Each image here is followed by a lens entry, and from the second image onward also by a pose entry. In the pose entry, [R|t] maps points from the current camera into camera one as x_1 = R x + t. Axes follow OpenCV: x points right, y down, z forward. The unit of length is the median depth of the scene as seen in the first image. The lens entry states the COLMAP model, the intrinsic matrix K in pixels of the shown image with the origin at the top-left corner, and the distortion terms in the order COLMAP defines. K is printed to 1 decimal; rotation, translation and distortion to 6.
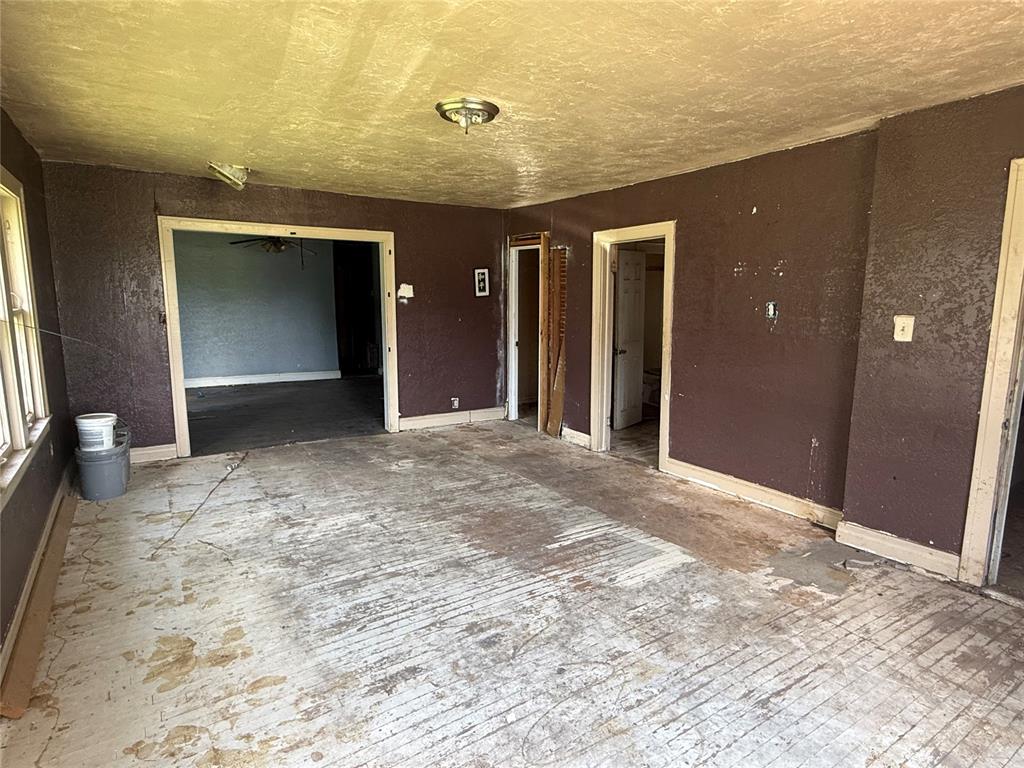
lens RADIAL K [[574.7, 0, 509.7], [0, 574.7, 381.3], [0, 0, 1]] dist [0.003552, -0.000204]
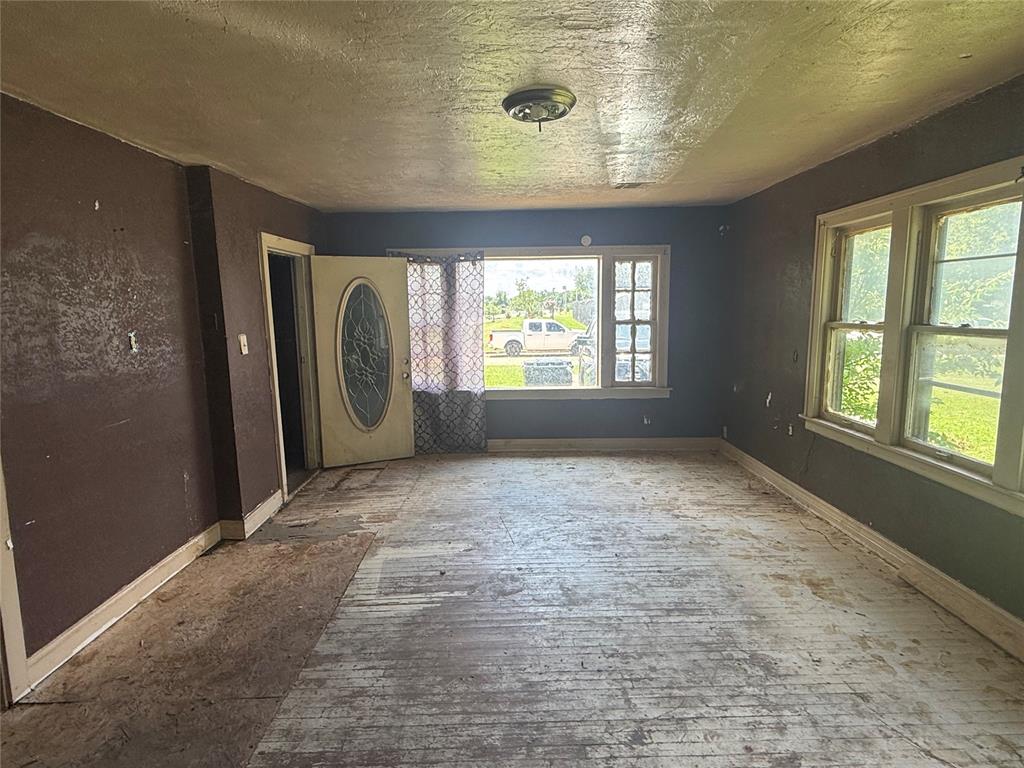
lens RADIAL K [[574.7, 0, 512.4], [0, 574.7, 385.8], [0, 0, 1]] dist [0.003552, -0.000204]
pose [[-0.838816, -0.063441, 0.540706, -0.517310], [0.100508, 0.958069, 0.268332, -0.292362], [-0.535056, 0.279426, -0.797268, 1.768384]]
